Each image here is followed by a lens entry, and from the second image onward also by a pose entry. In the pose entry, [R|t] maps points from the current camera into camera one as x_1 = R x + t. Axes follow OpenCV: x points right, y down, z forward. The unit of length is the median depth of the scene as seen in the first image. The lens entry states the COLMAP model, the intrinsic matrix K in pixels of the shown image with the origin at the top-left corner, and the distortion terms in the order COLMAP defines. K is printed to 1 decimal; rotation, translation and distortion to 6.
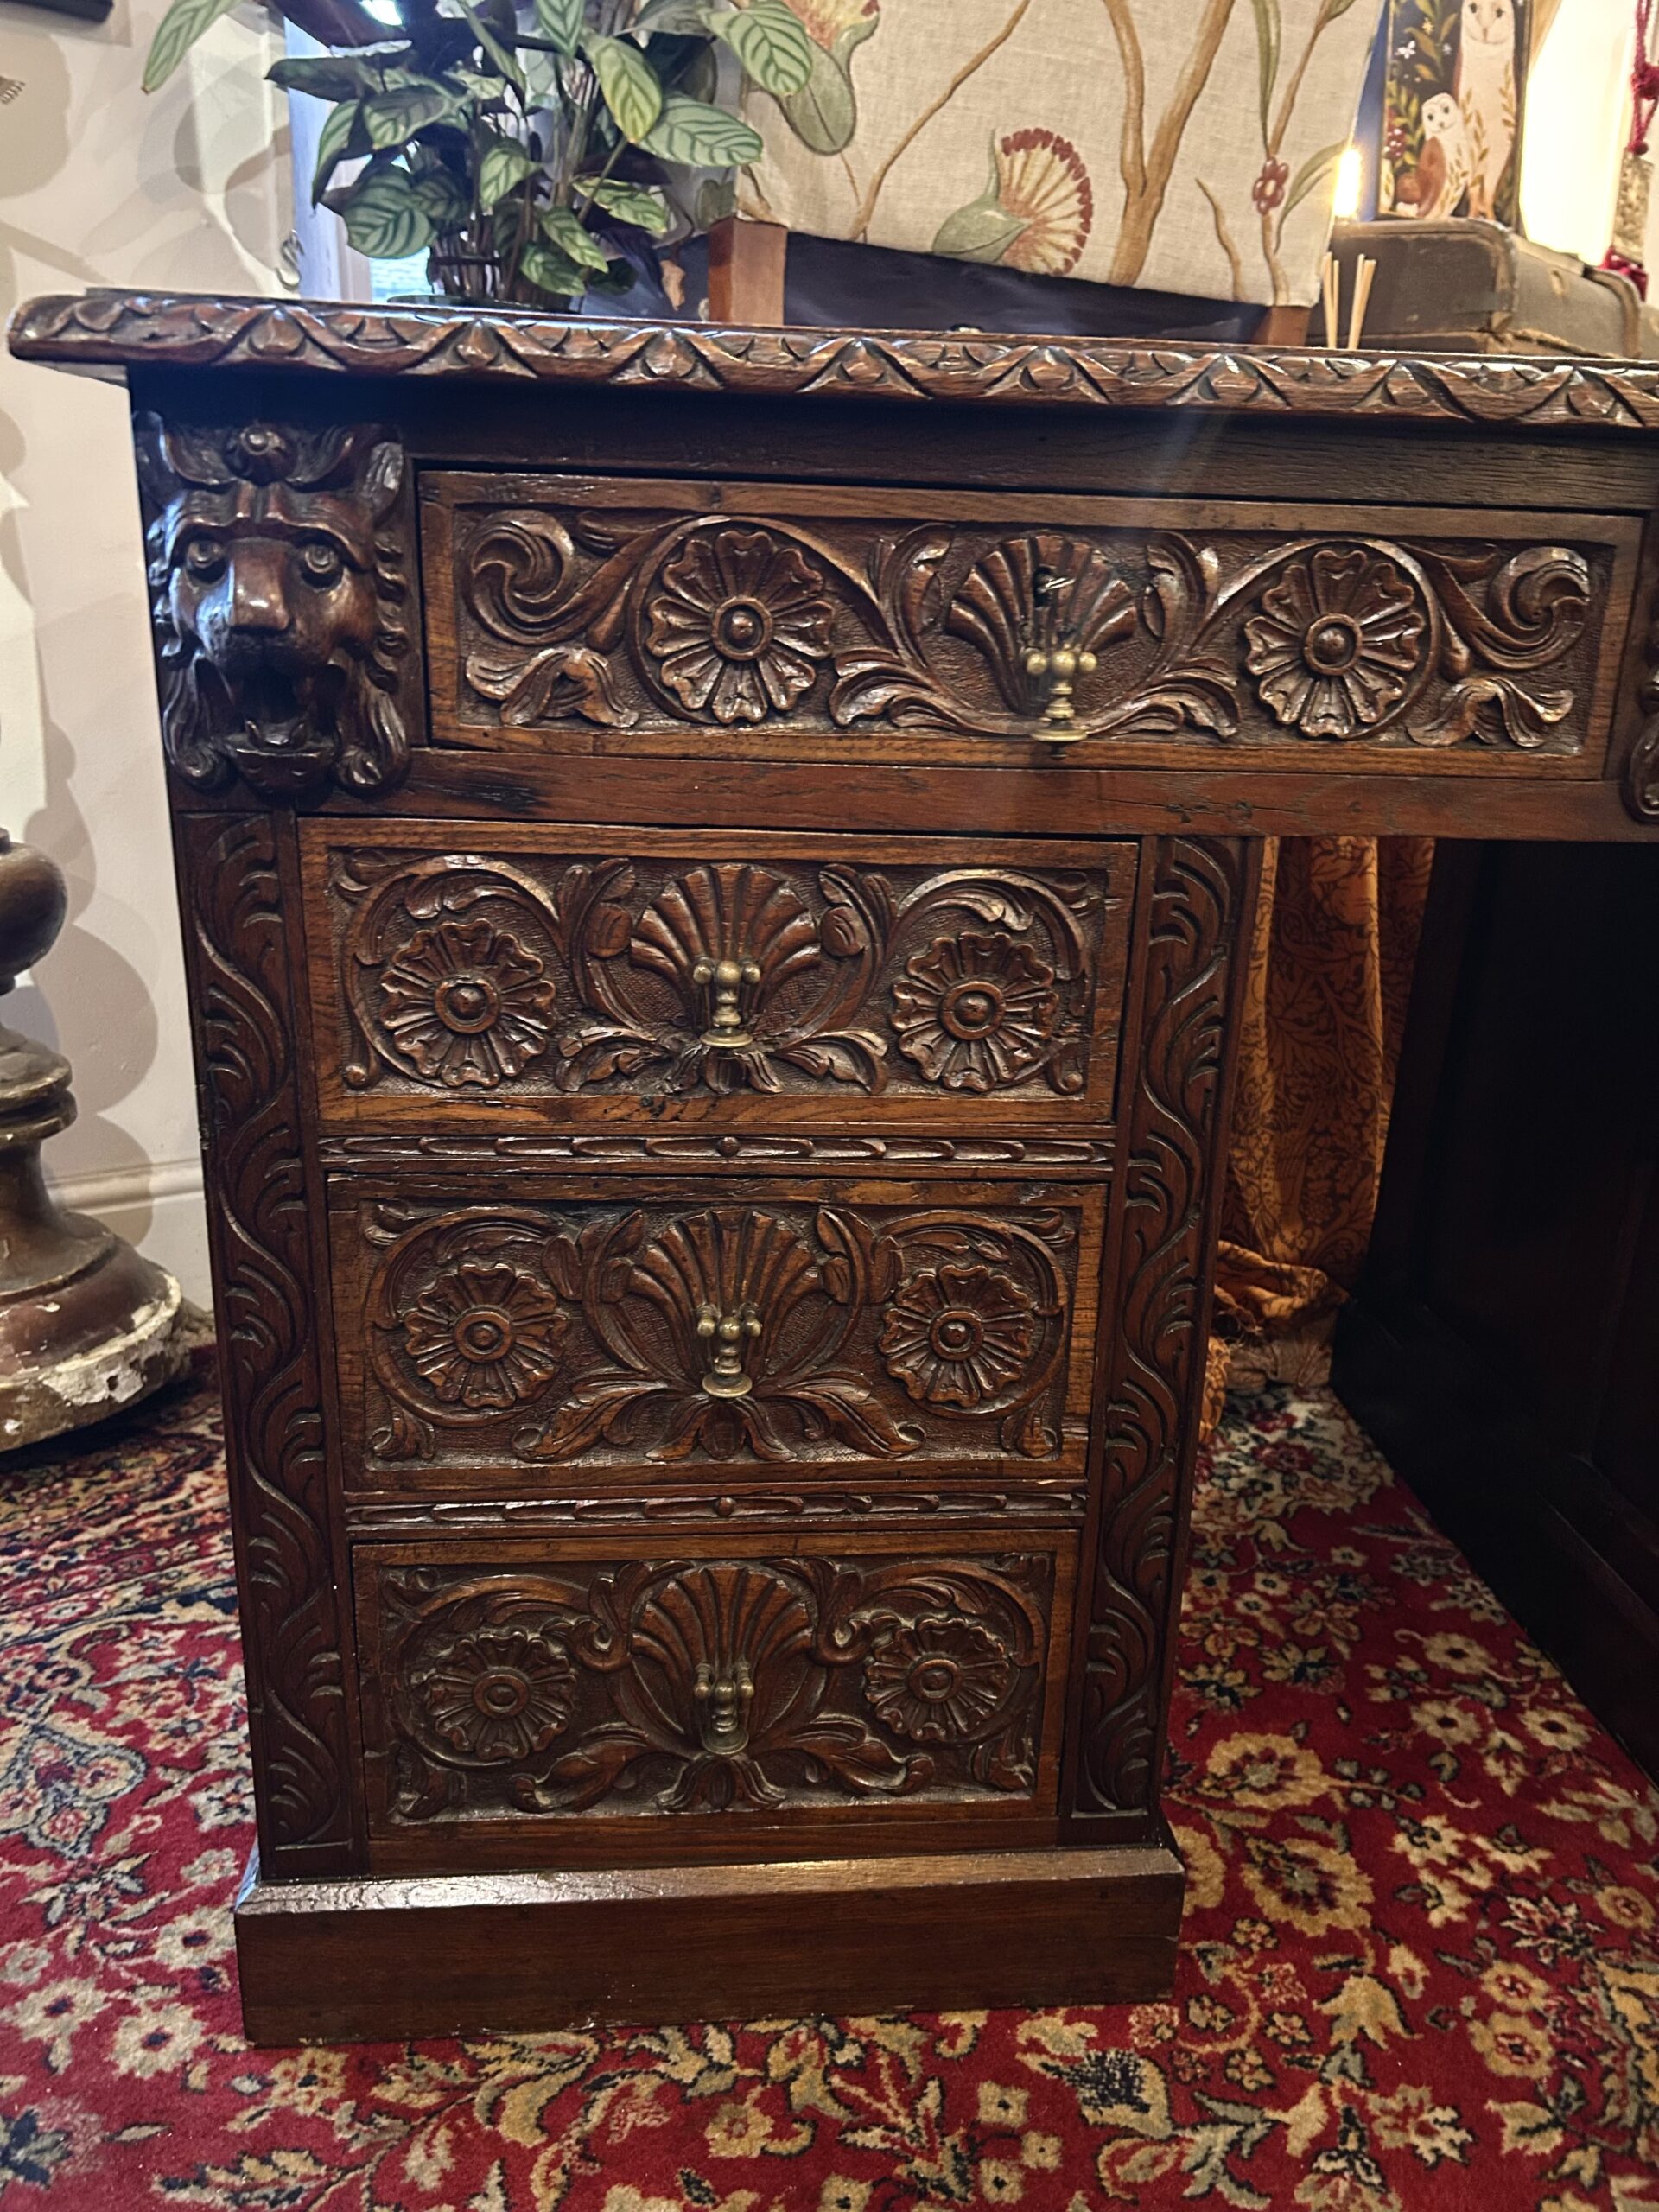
lens RADIAL K [[1686.3, 0, 837.5], [0, 1686.3, 1108.9], [0, 0, 1]] dist [0.074015, -0.096701]
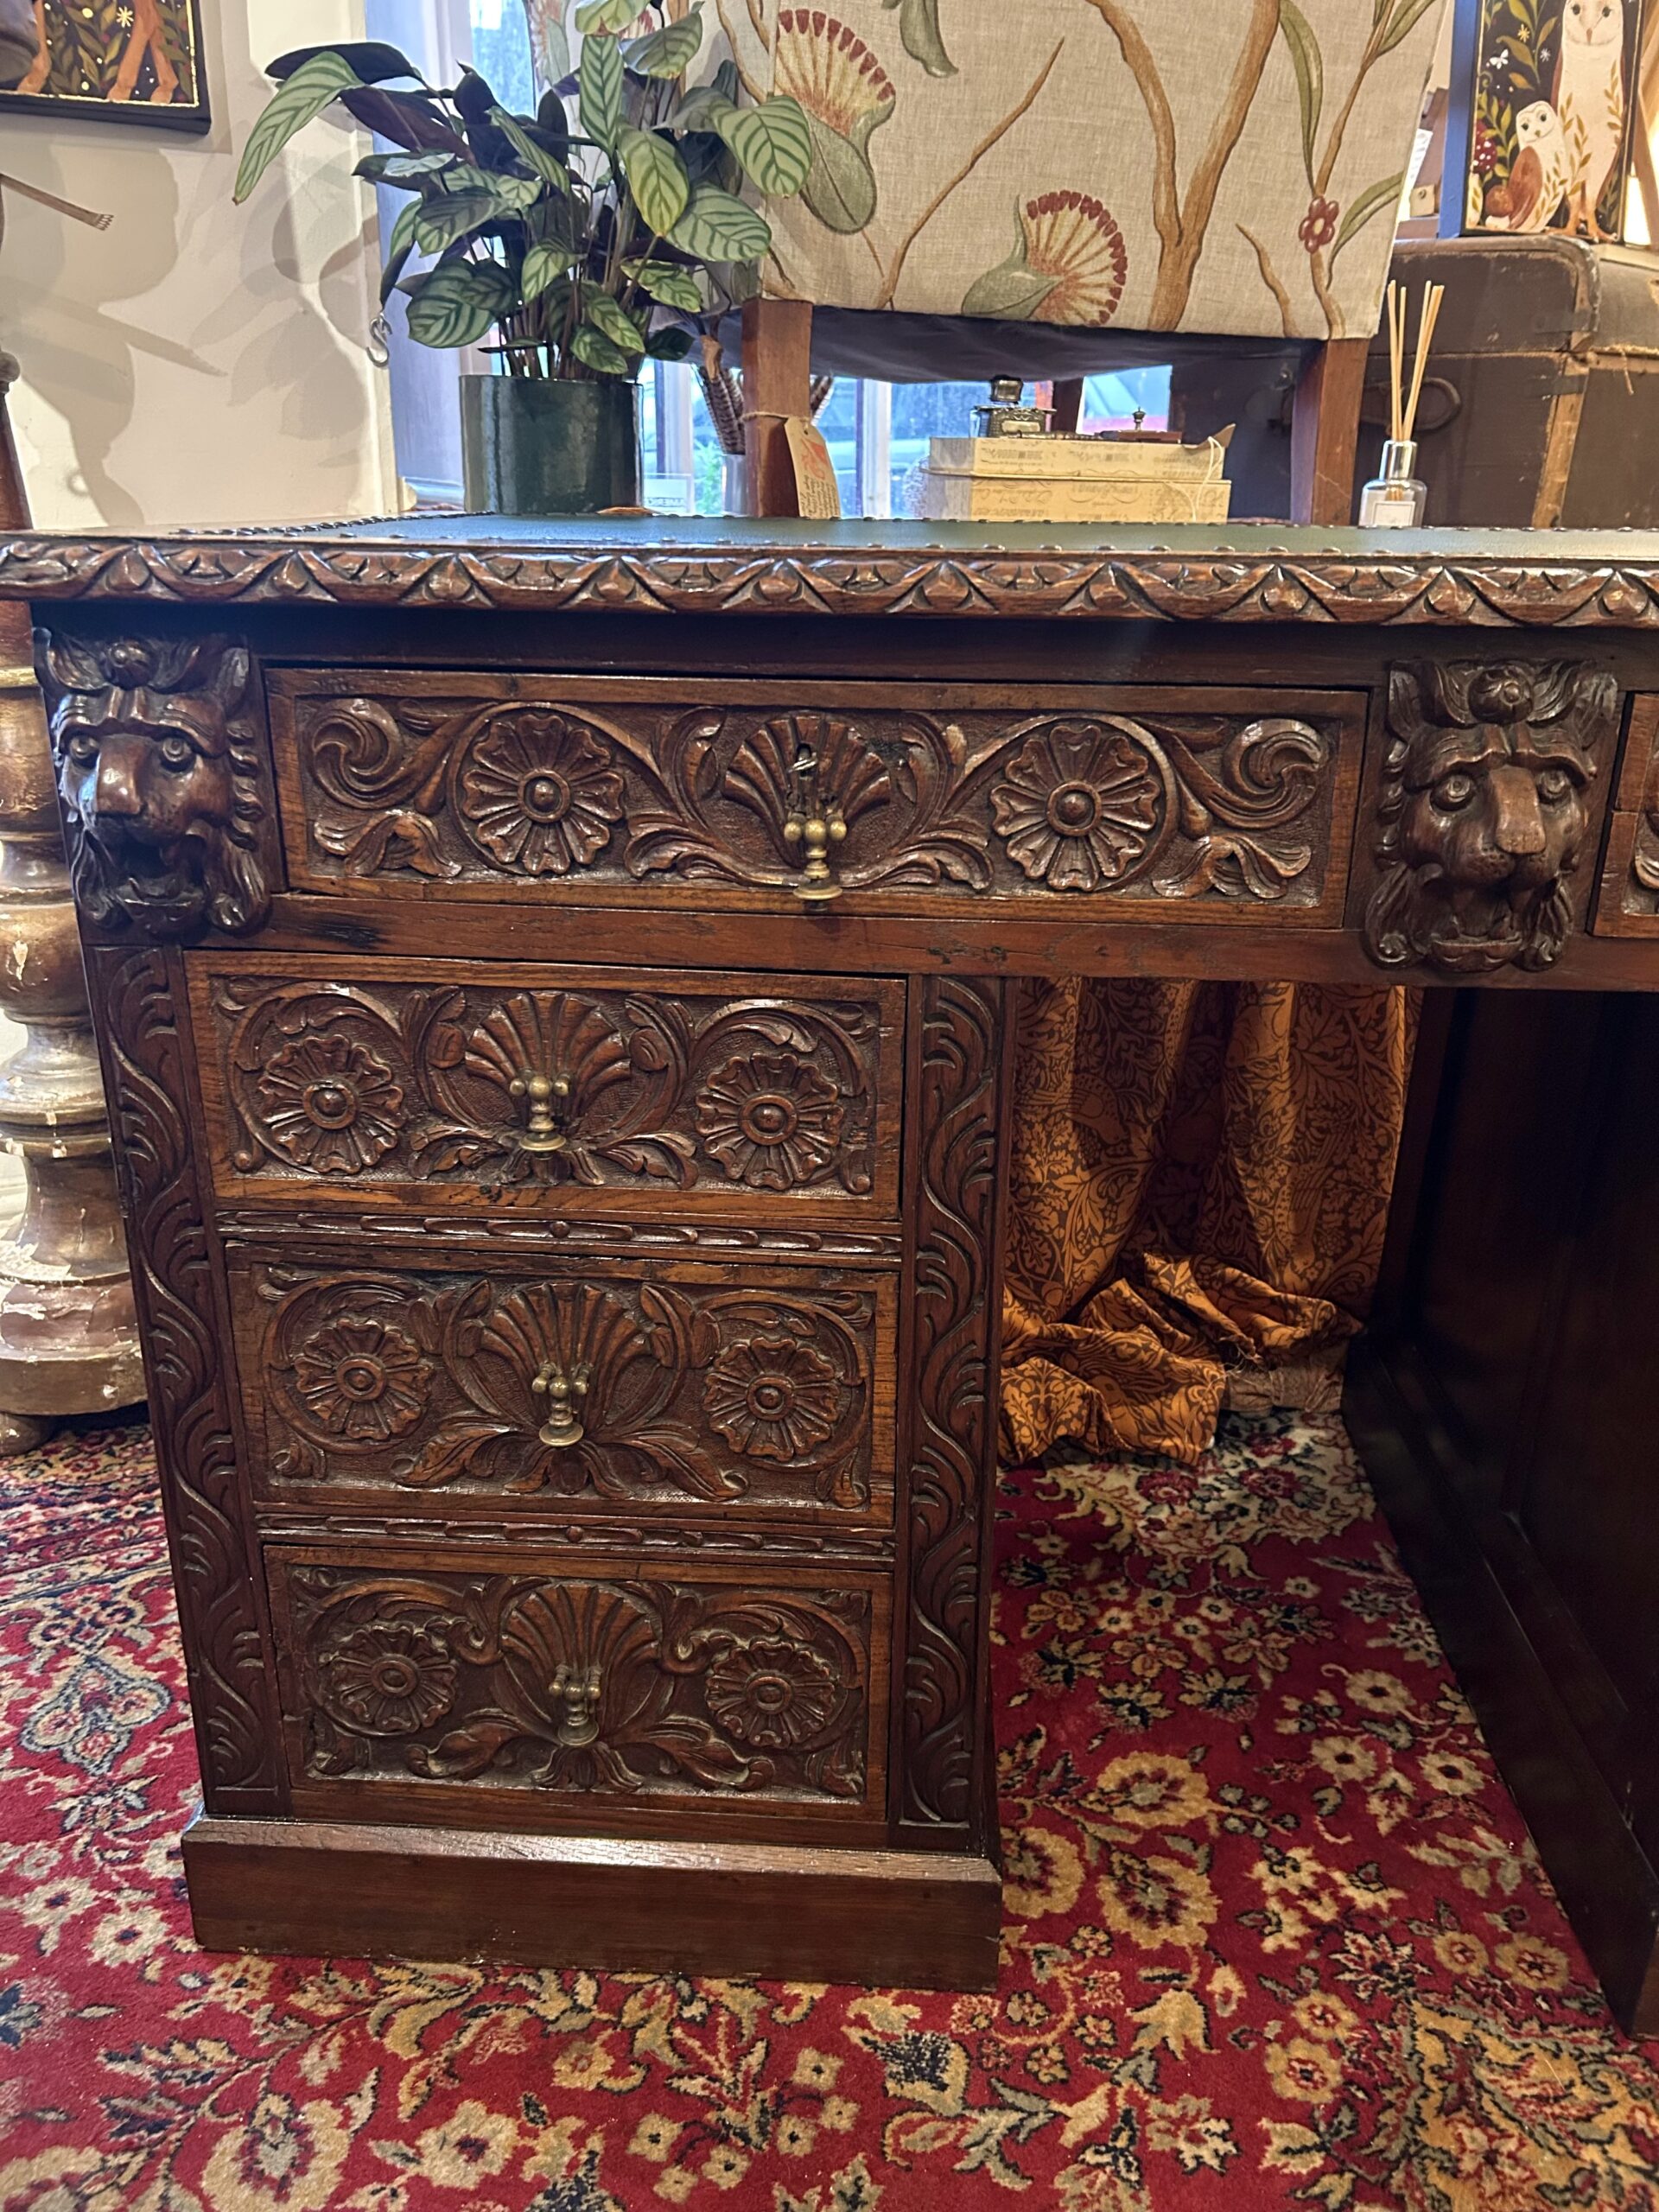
lens RADIAL K [[1686.3, 0, 837.5], [0, 1686.3, 1108.9], [0, 0, 1]] dist [0.074015, -0.096701]
pose [[0.988688, 0.033253, -0.146253, 0.248394], [-0.027859, 0.998859, 0.038782, -0.094418], [0.147376, -0.034269, 0.988487, -0.091760]]
